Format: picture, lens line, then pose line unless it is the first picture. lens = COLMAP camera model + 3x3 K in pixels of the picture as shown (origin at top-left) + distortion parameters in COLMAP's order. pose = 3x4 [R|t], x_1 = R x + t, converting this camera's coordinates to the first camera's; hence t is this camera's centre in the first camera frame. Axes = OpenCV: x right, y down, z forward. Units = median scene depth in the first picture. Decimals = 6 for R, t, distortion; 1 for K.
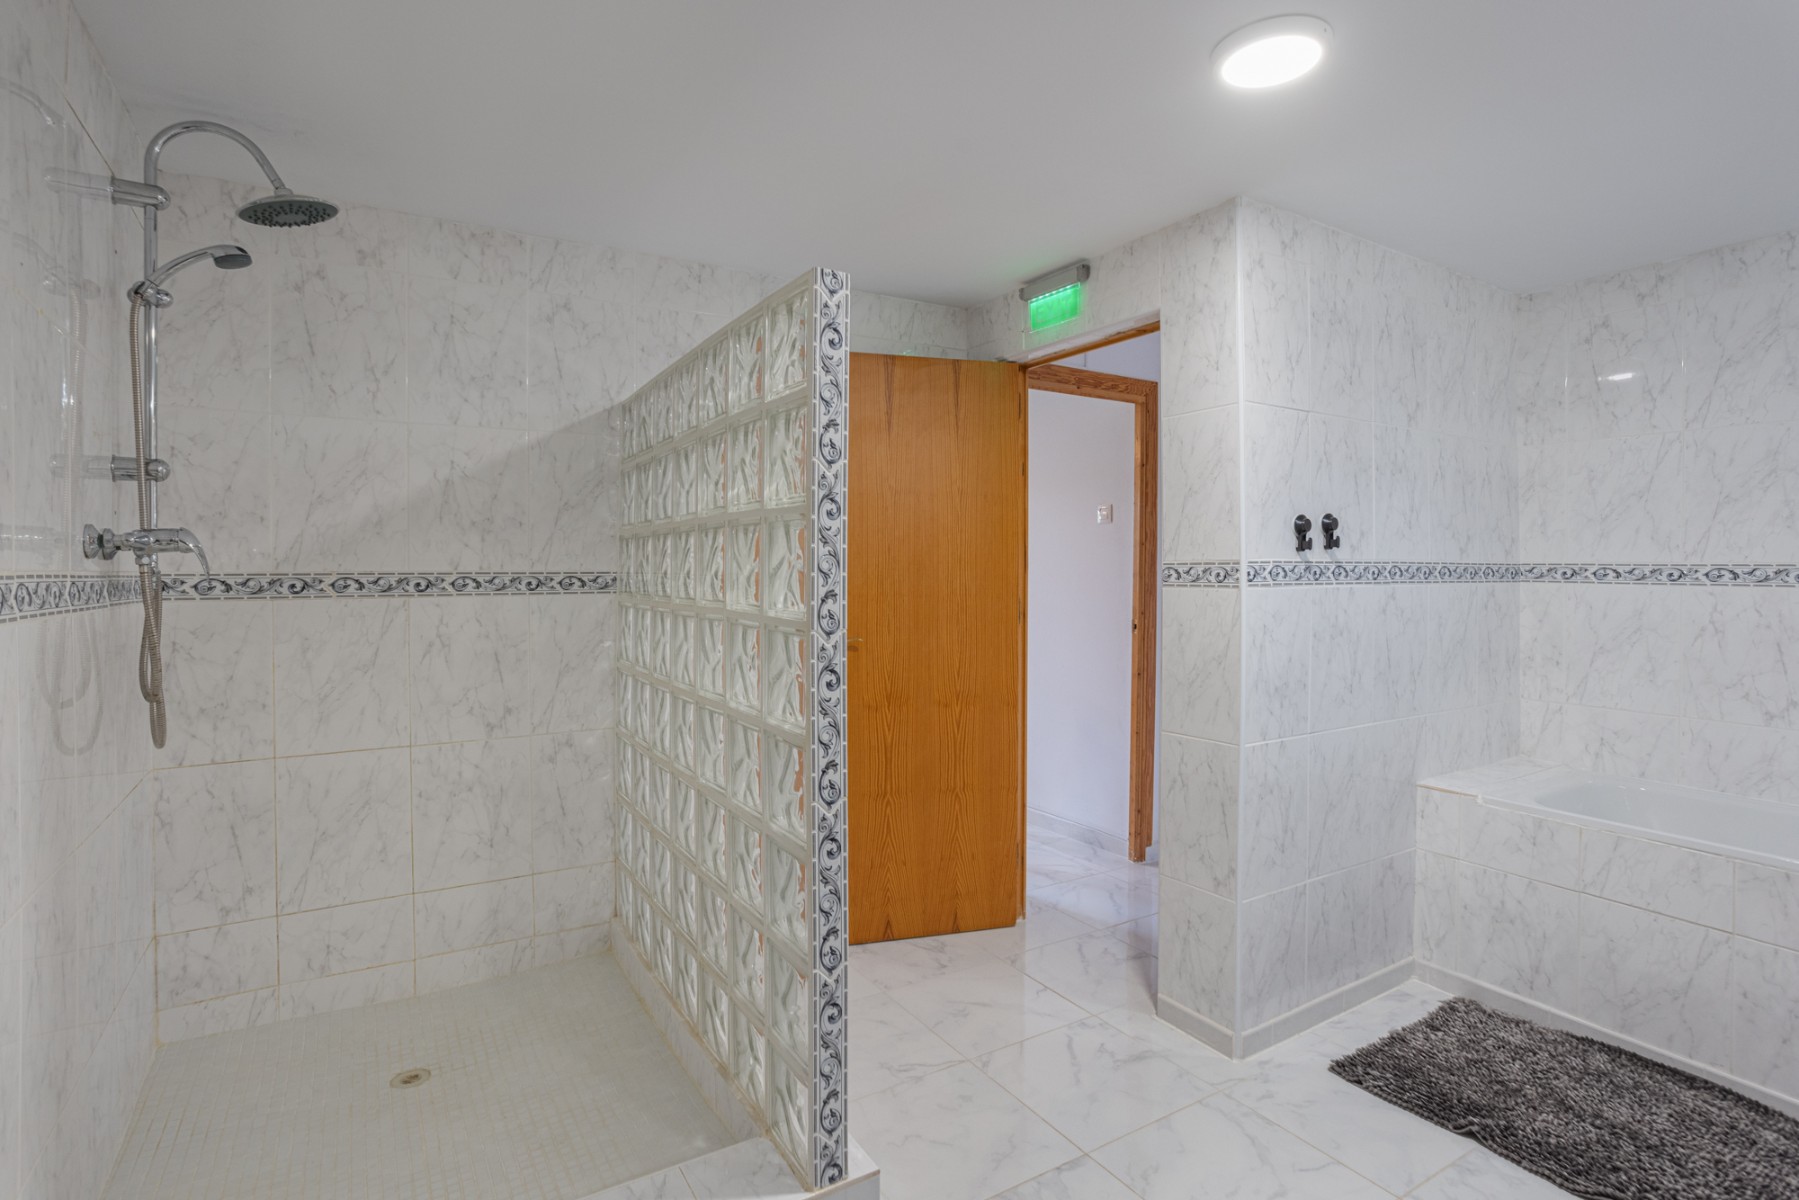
lens RADIAL K [[887.1, 0, 898.0], [0, 887.1, 588.2], [0, 0, 1]] dist [-0.041355, 0.018575]
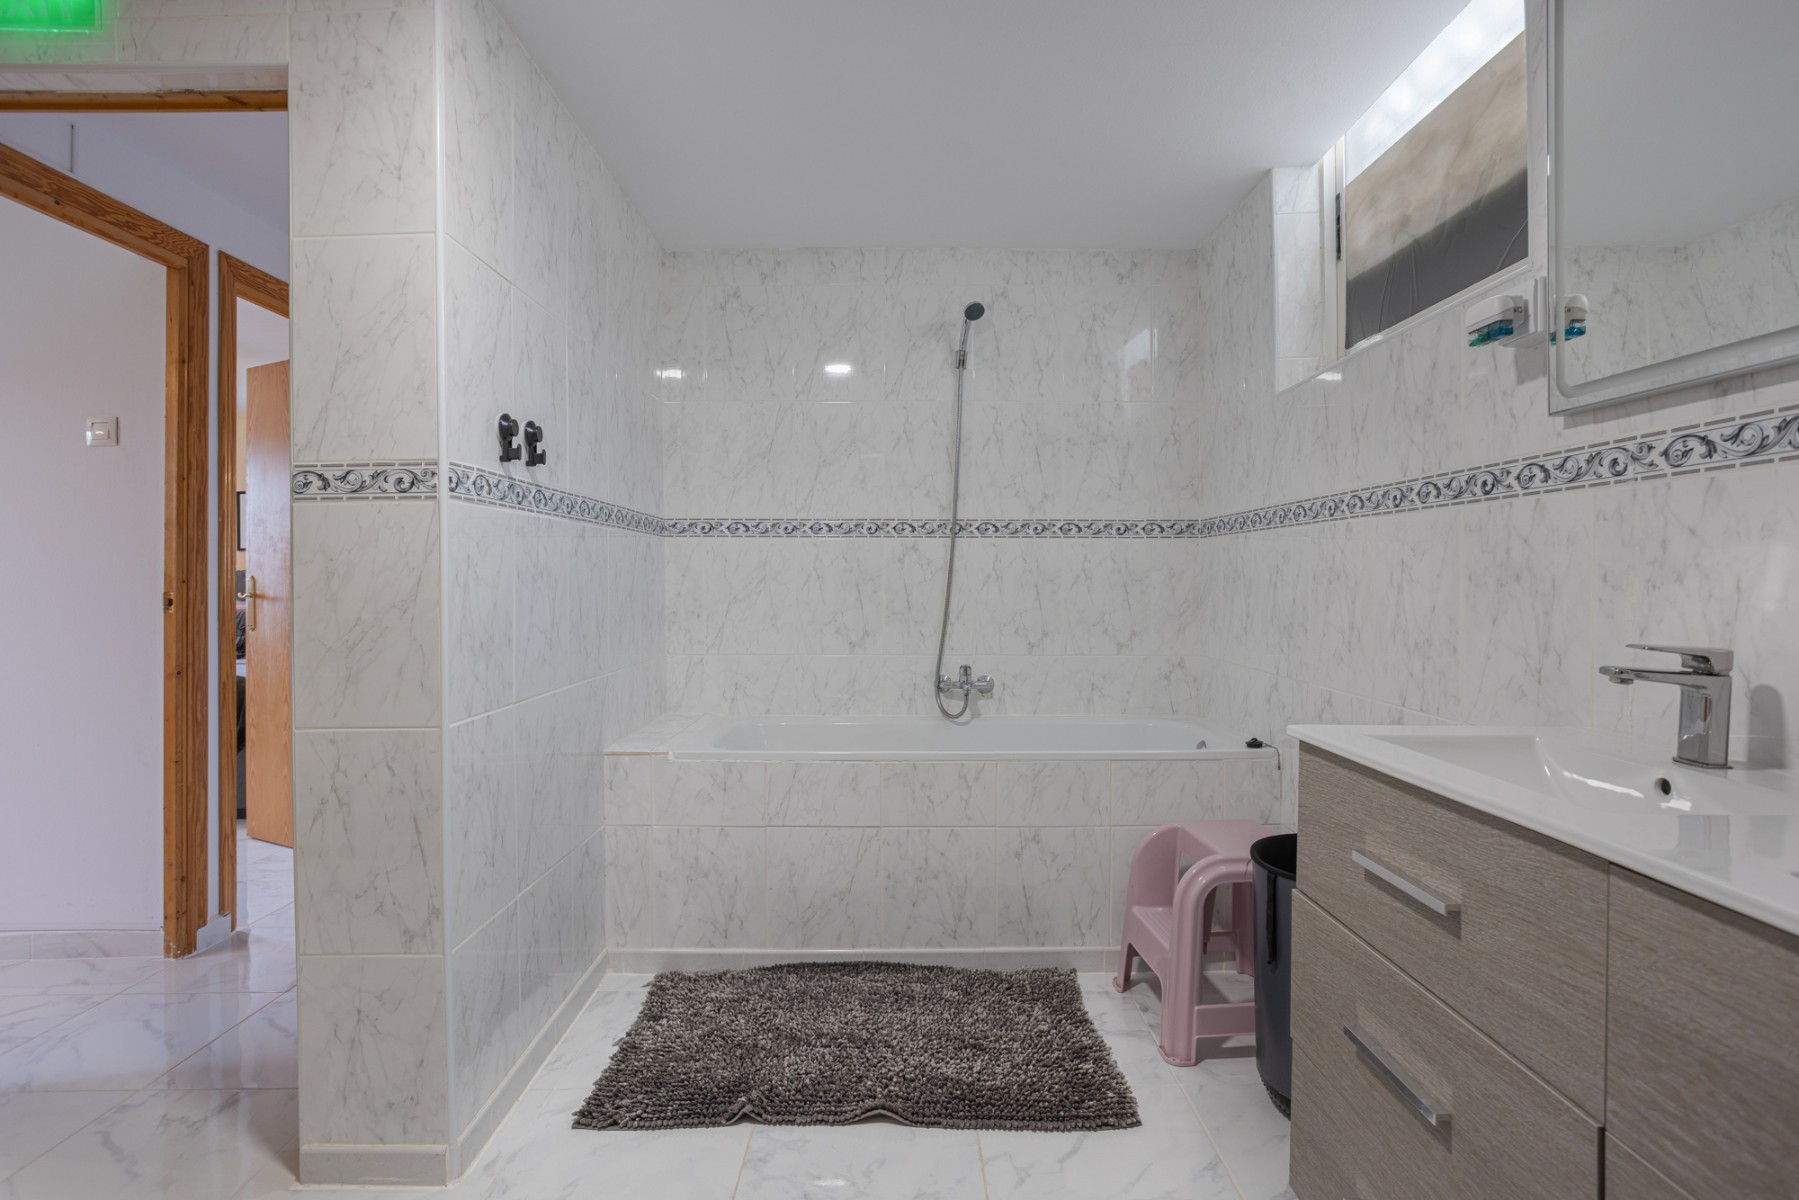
lens RADIAL K [[887.1, 0, 913.3], [0, 887.1, 584.7], [0, 0, 1]] dist [-0.041355, 0.018575]
pose [[0.507741, -0.007083, 0.861481, -0.016367], [0.020077, 0.999792, -0.003613, 0.072166], [-0.861276, 0.019130, 0.507778, 0.310376]]
